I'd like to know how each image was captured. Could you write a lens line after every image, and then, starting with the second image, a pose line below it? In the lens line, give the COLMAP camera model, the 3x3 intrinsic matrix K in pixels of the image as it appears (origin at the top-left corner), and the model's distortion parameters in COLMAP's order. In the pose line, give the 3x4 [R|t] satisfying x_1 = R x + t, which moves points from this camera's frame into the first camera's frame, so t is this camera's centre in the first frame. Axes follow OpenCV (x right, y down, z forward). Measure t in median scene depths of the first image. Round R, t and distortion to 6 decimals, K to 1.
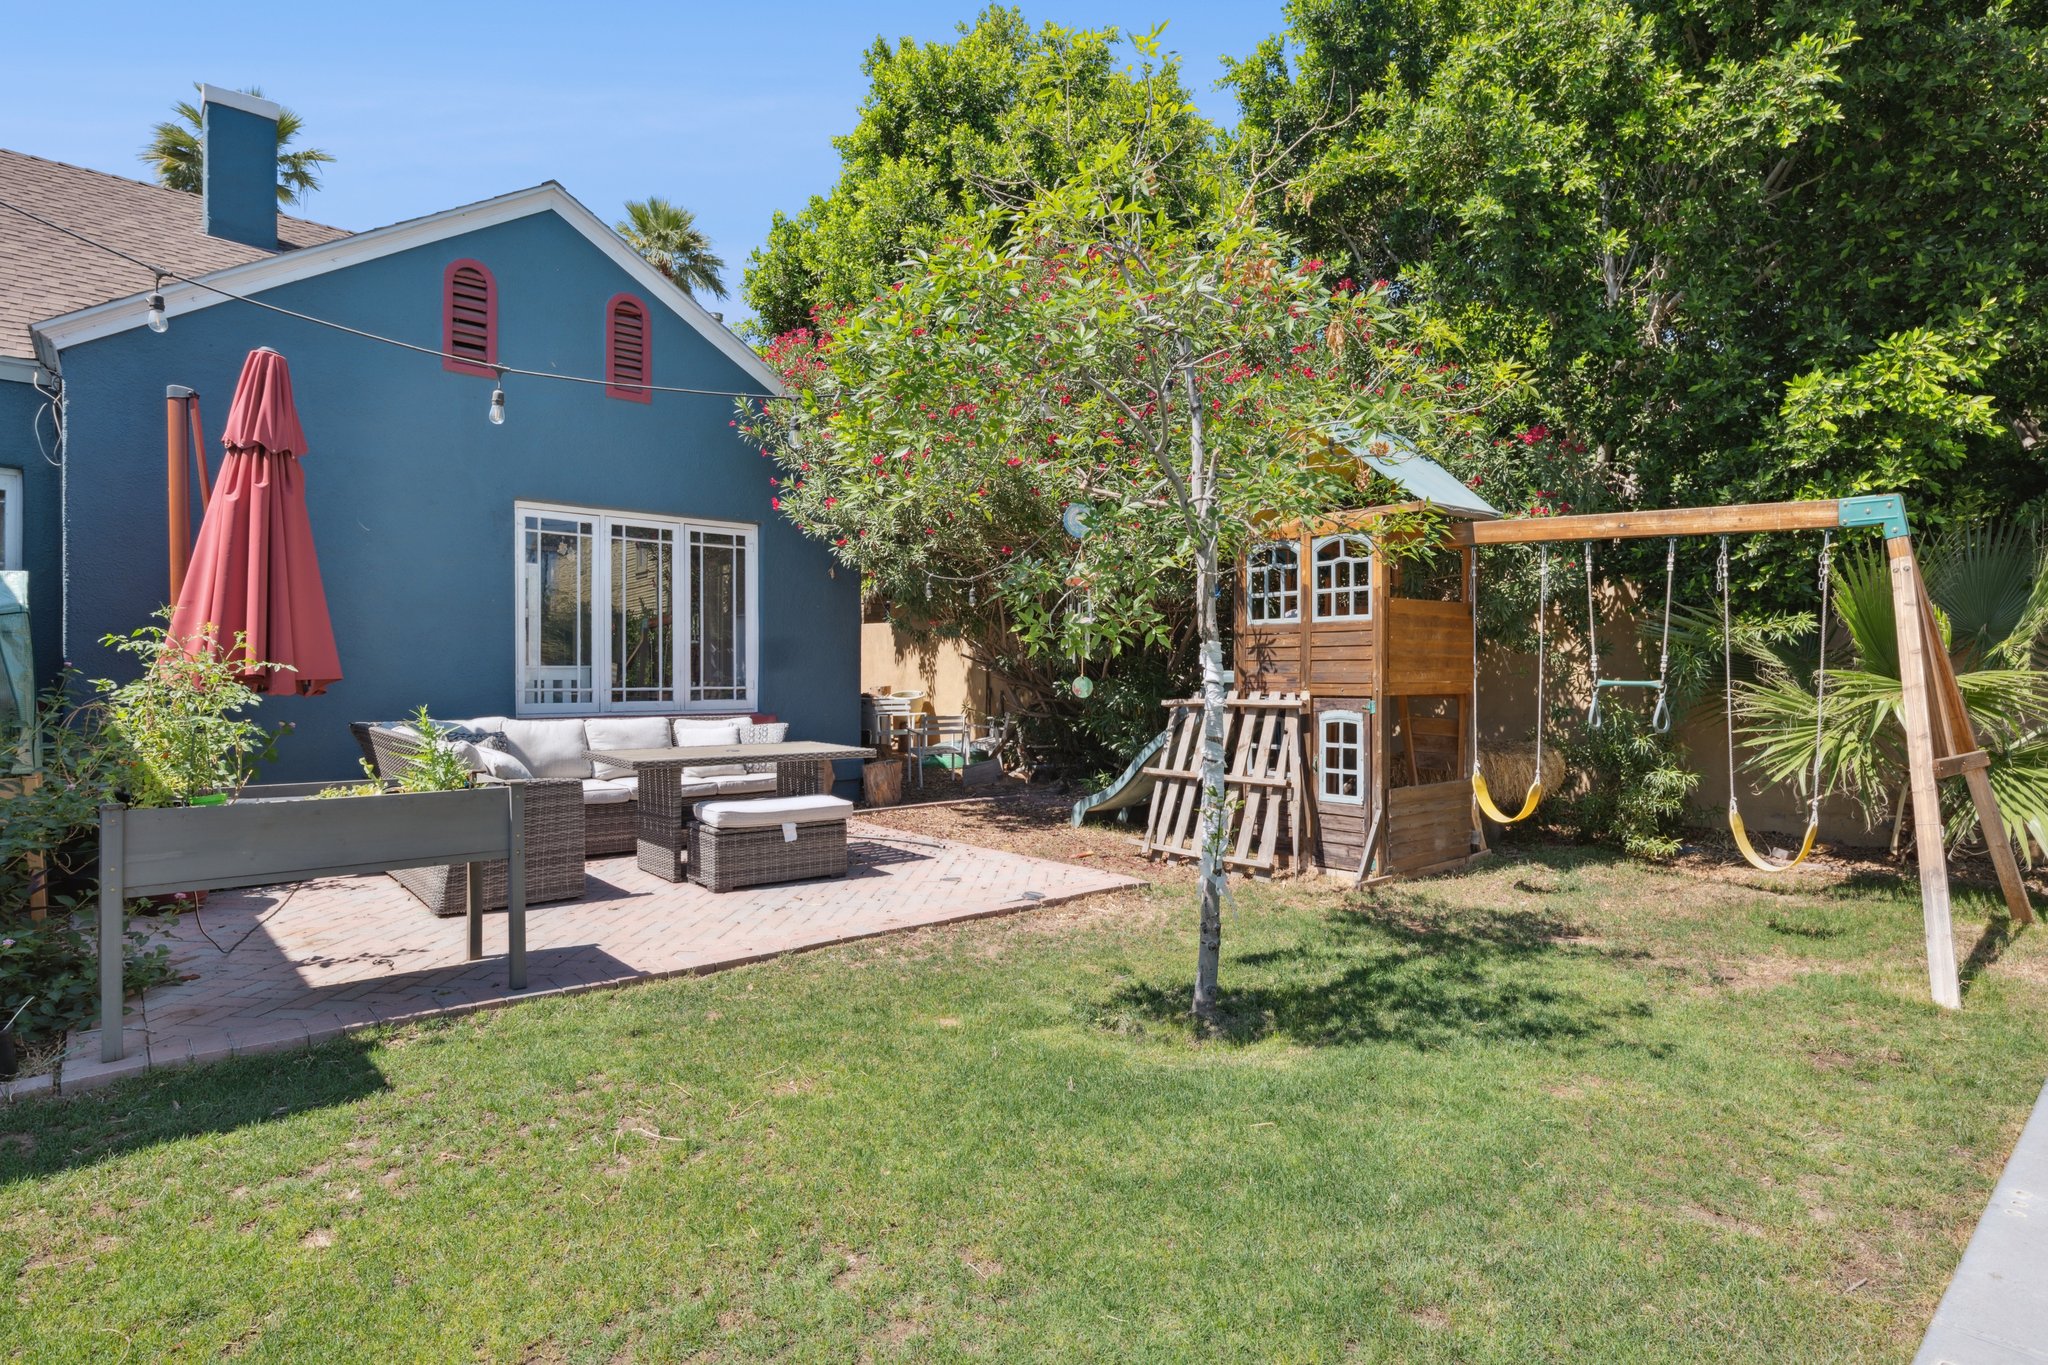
lens RADIAL K [[1107.3, 0, 1023.6], [0, 1107.3, 686.0], [0, 0, 1]] dist [0.005895, -0.001286]
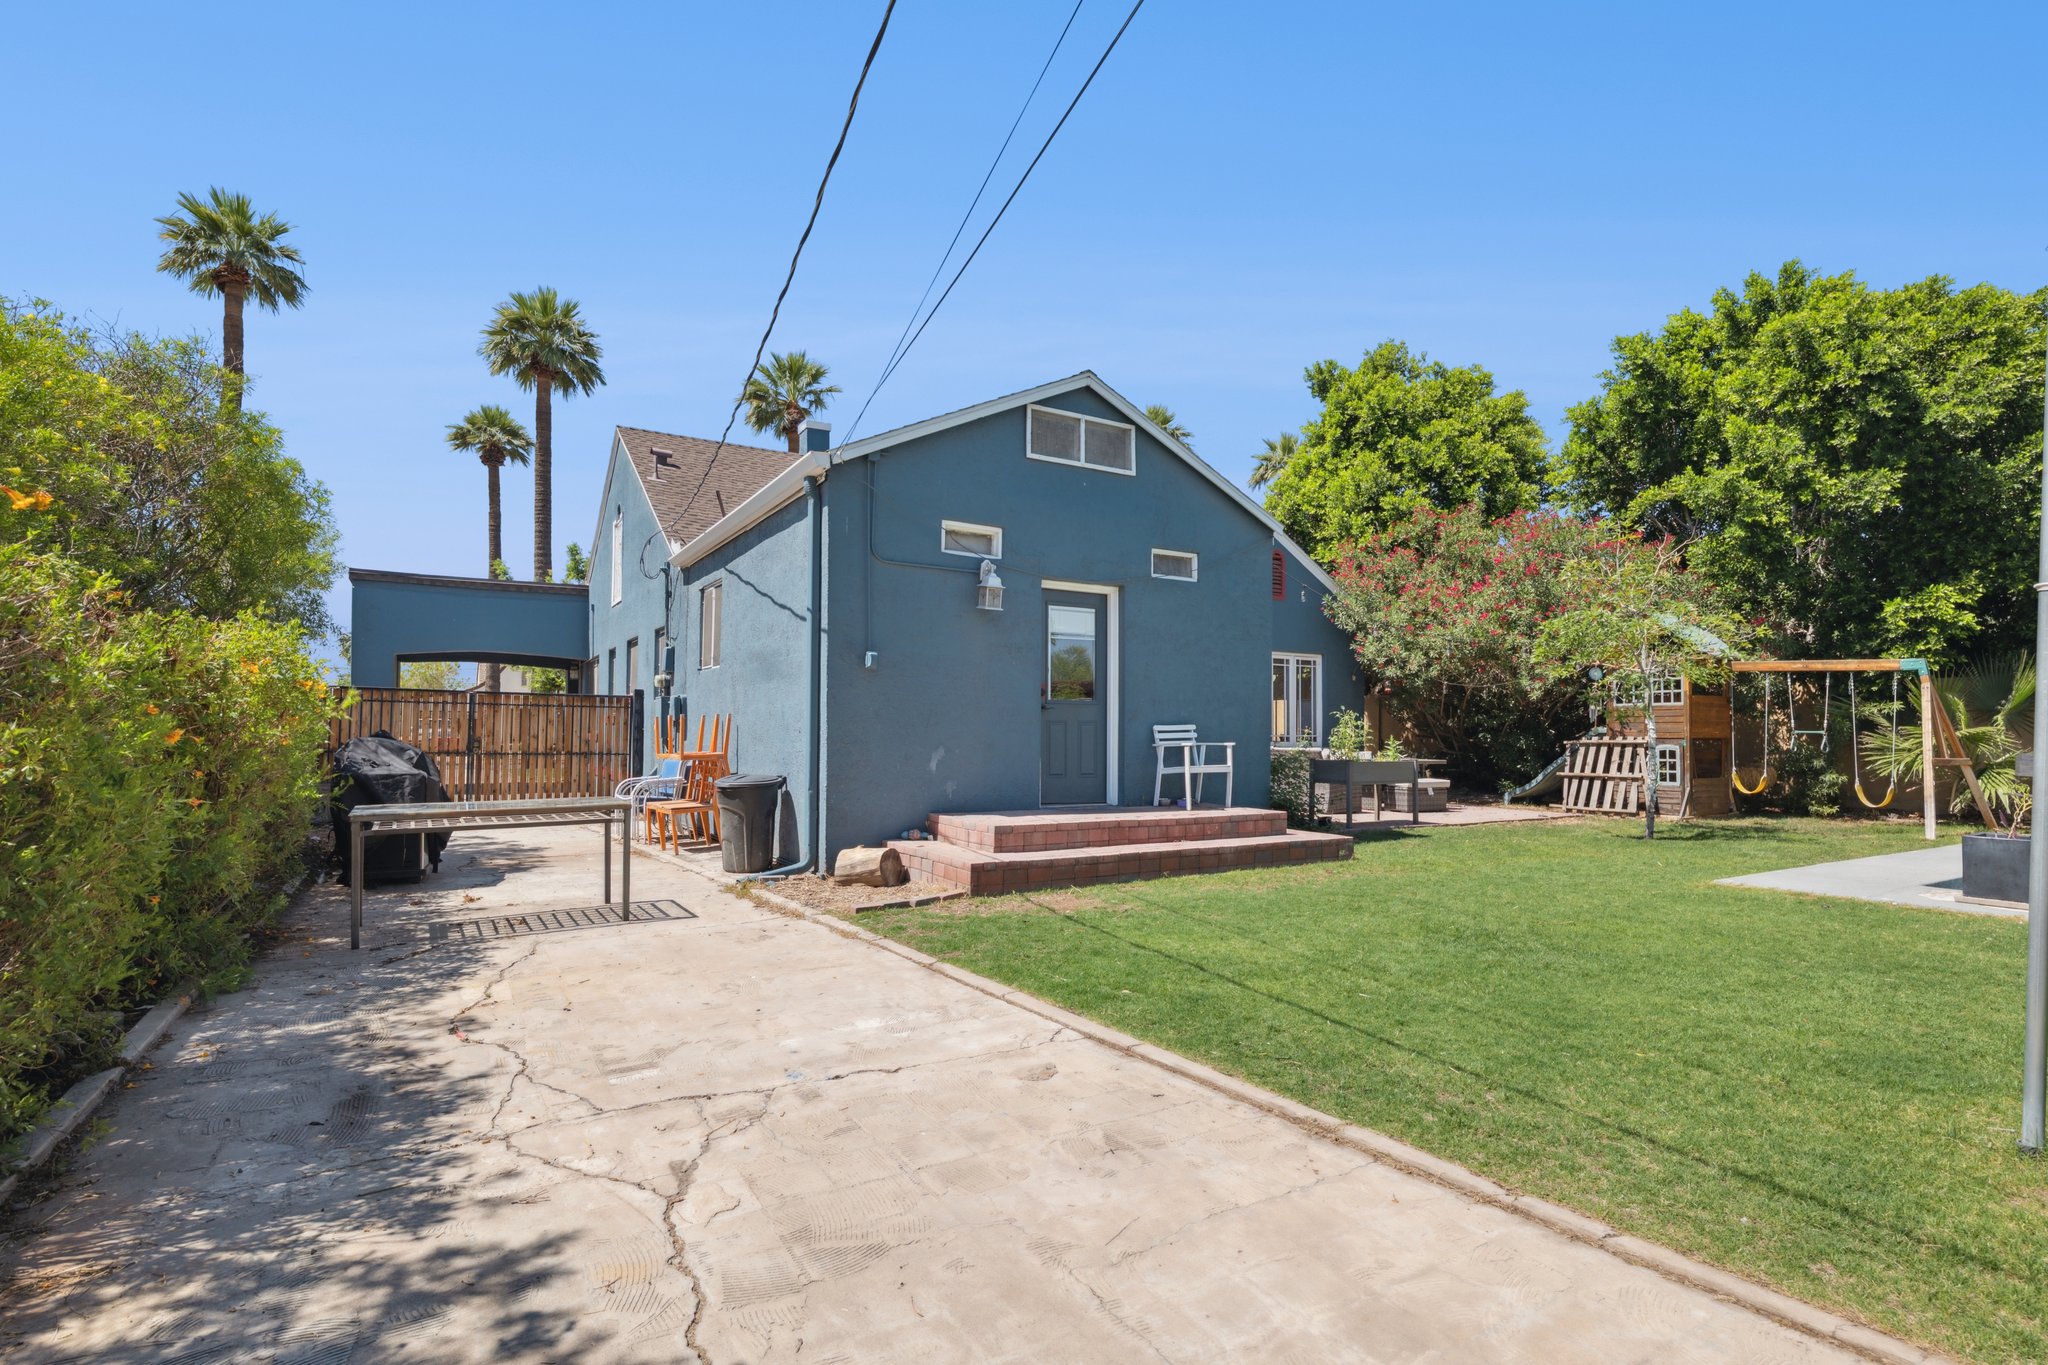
lens RADIAL K [[945.7, 0, 1057.0], [0, 945.7, 714.7], [0, 0, 1]] dist [0.002382, -0.000232]
pose [[0.983814, 0.000371, -0.179193, -0.591687], [-0.006228, 0.999464, -0.032124, 0.030753], [0.179085, 0.032720, 0.983289, -1.124891]]
